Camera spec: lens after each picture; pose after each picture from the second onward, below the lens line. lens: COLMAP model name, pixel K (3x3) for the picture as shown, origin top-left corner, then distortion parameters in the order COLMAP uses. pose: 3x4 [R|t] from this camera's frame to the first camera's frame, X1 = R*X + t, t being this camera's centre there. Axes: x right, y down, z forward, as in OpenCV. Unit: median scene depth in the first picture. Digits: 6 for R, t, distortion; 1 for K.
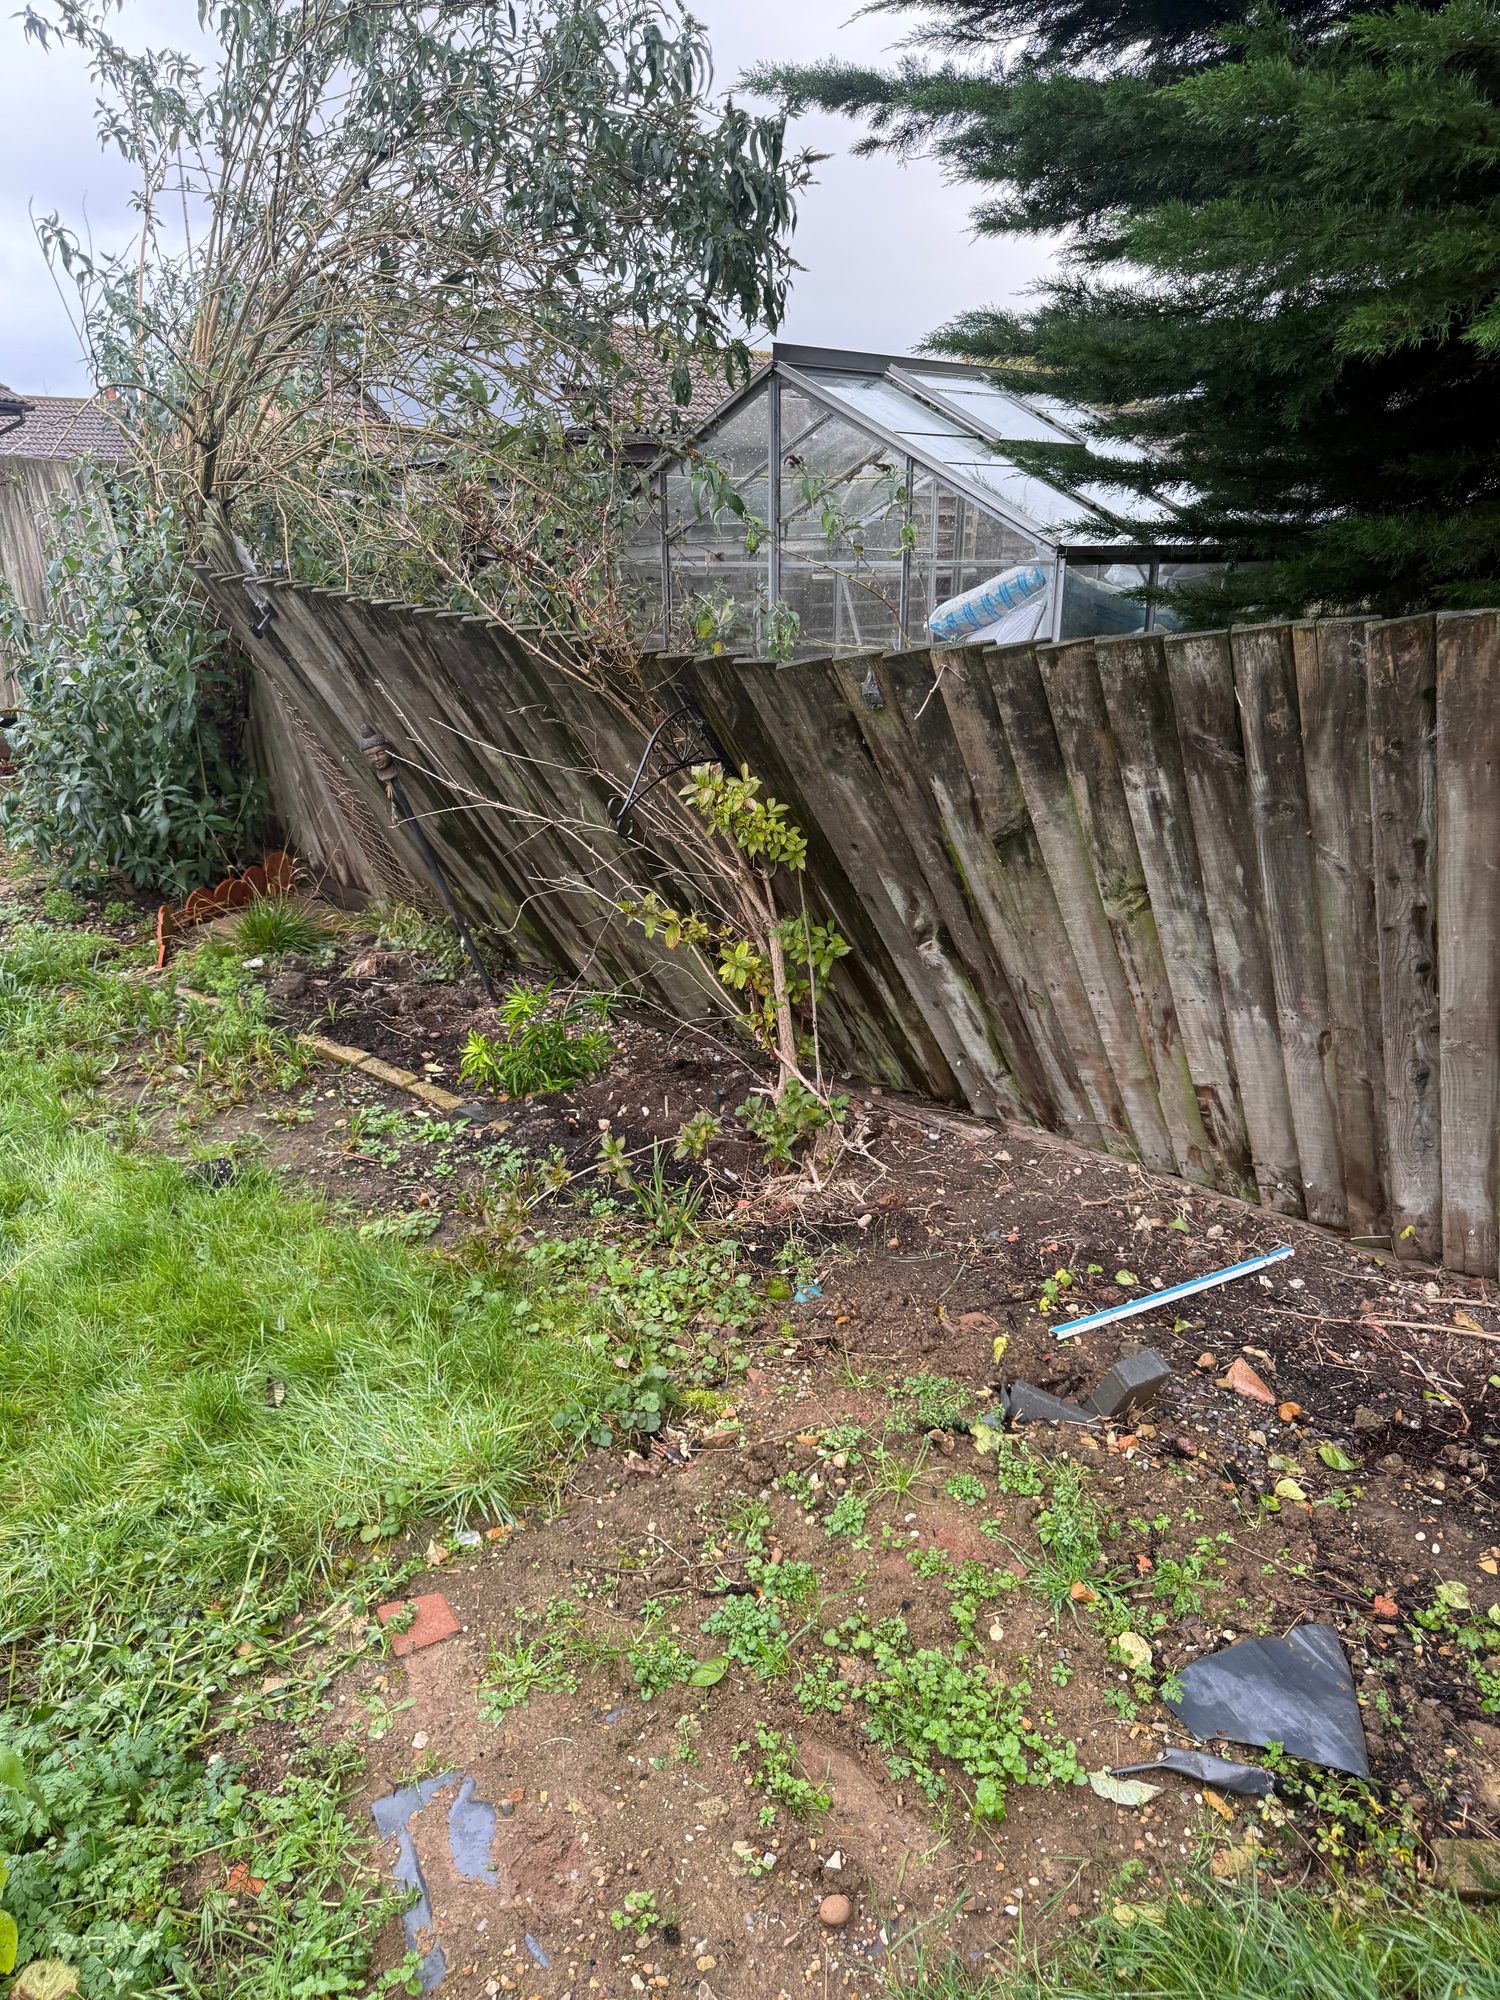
lens RADIAL K [[1413.1, 0, 750.0], [0, 1413.1, 1000.0], [0, 0, 1]] dist [0.022991, -0.019539]
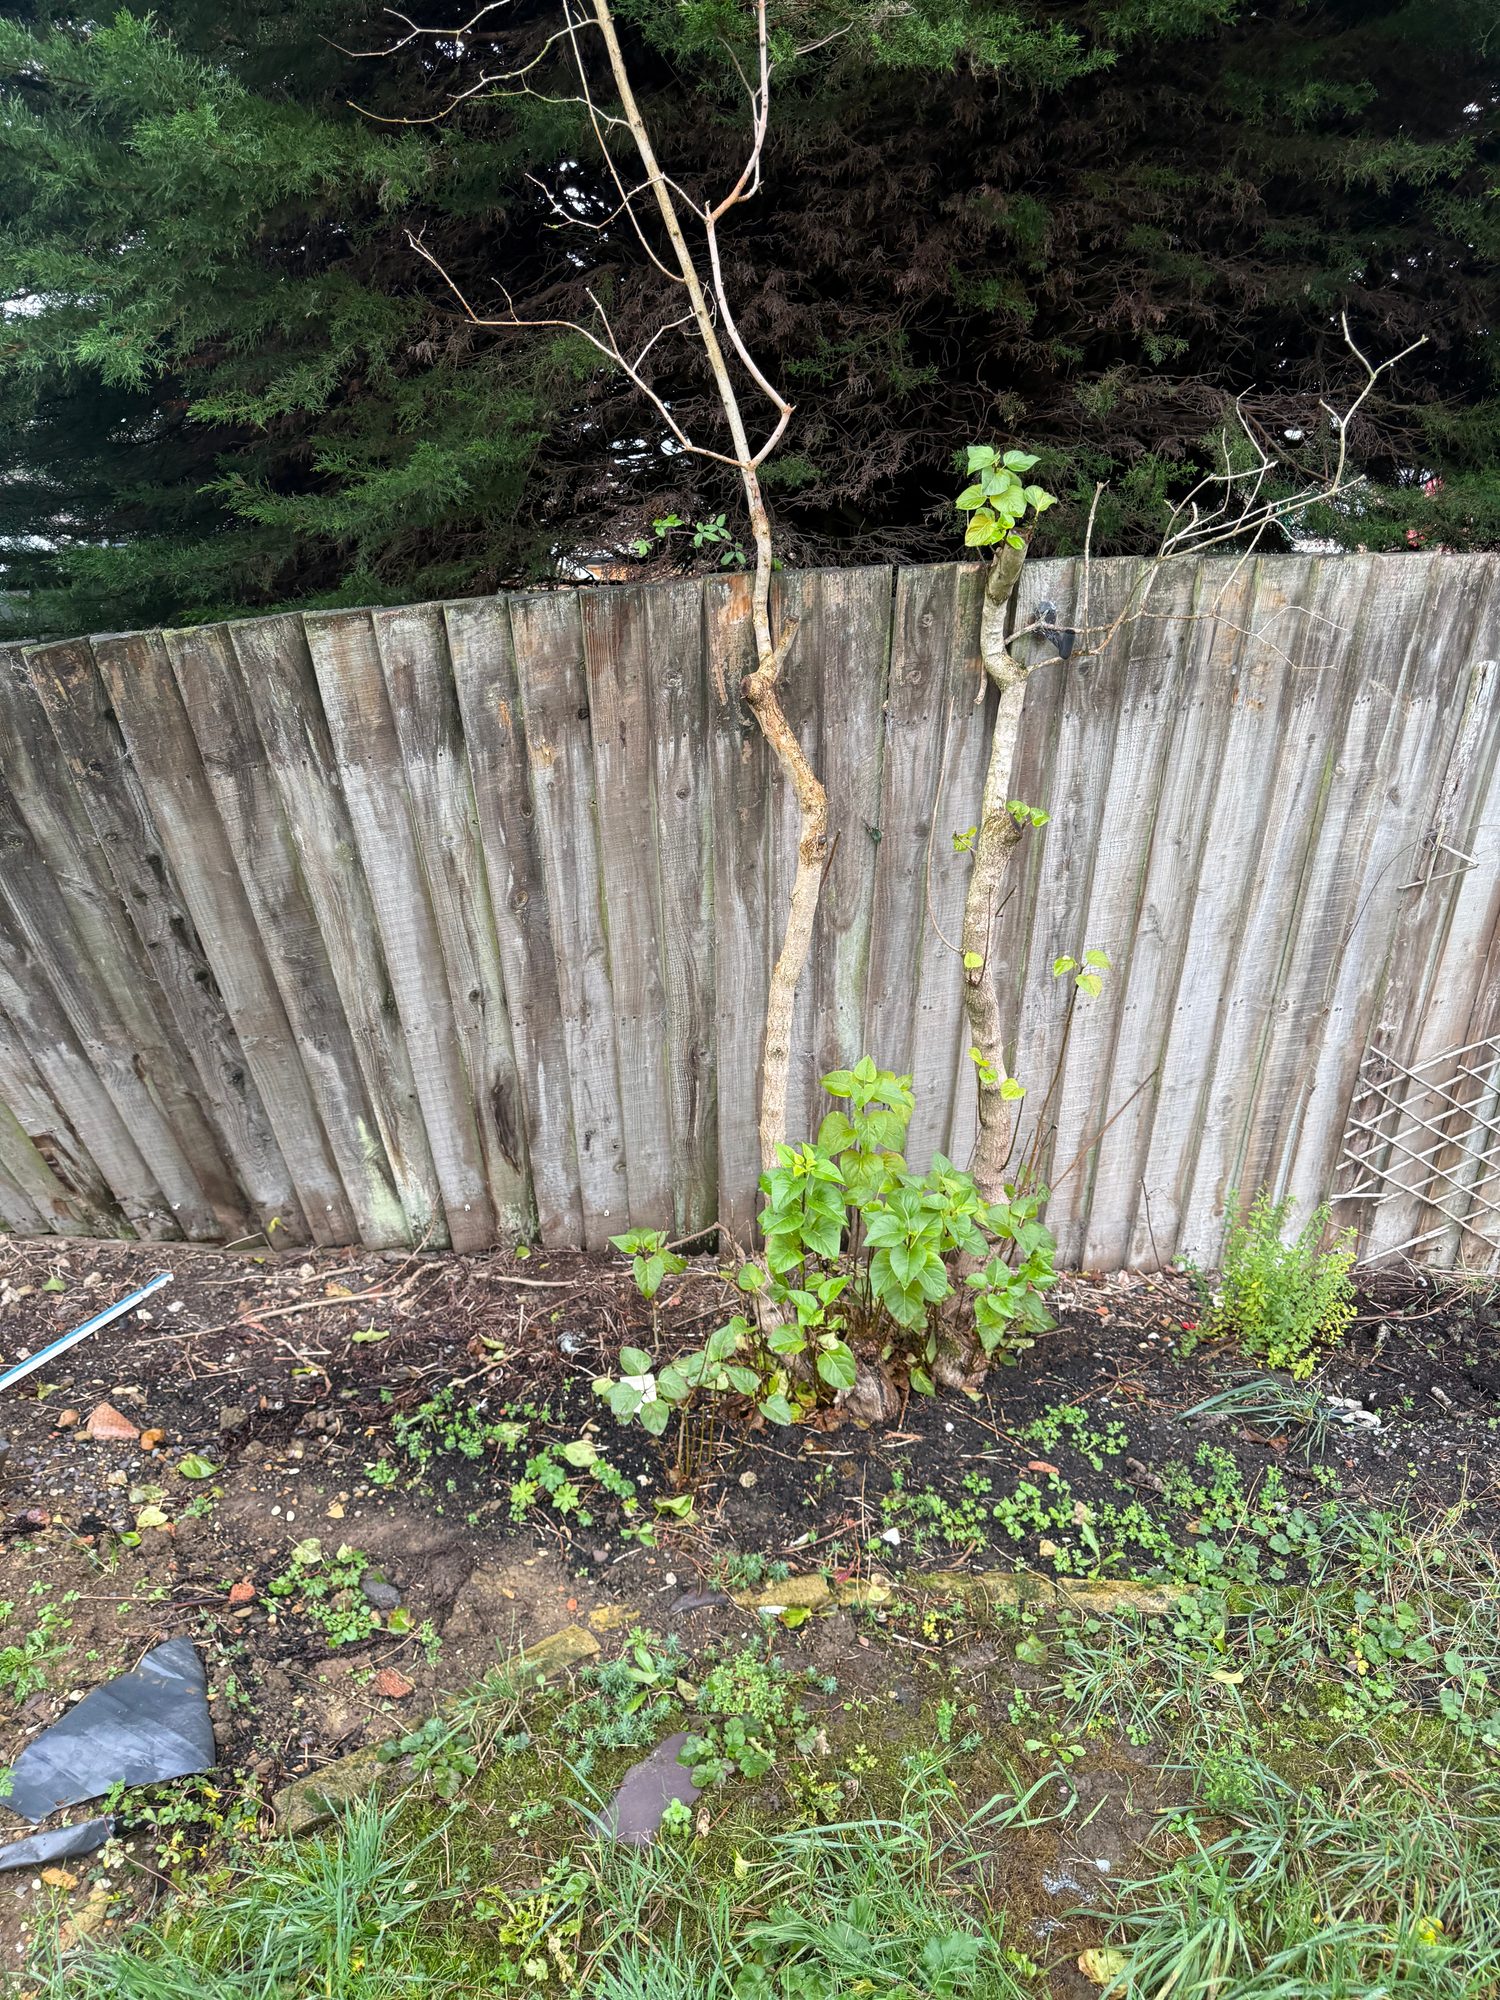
lens RADIAL K [[1413.1, 0, 750.0], [0, 1413.1, 1000.0], [0, 0, 1]] dist [0.022991, -0.019539]
pose [[0.766233, -0.186024, 0.615047, 0.148794], [0.197518, 0.979021, 0.050040, 0.022811], [-0.611452, 0.083141, 0.786901, -0.062023]]
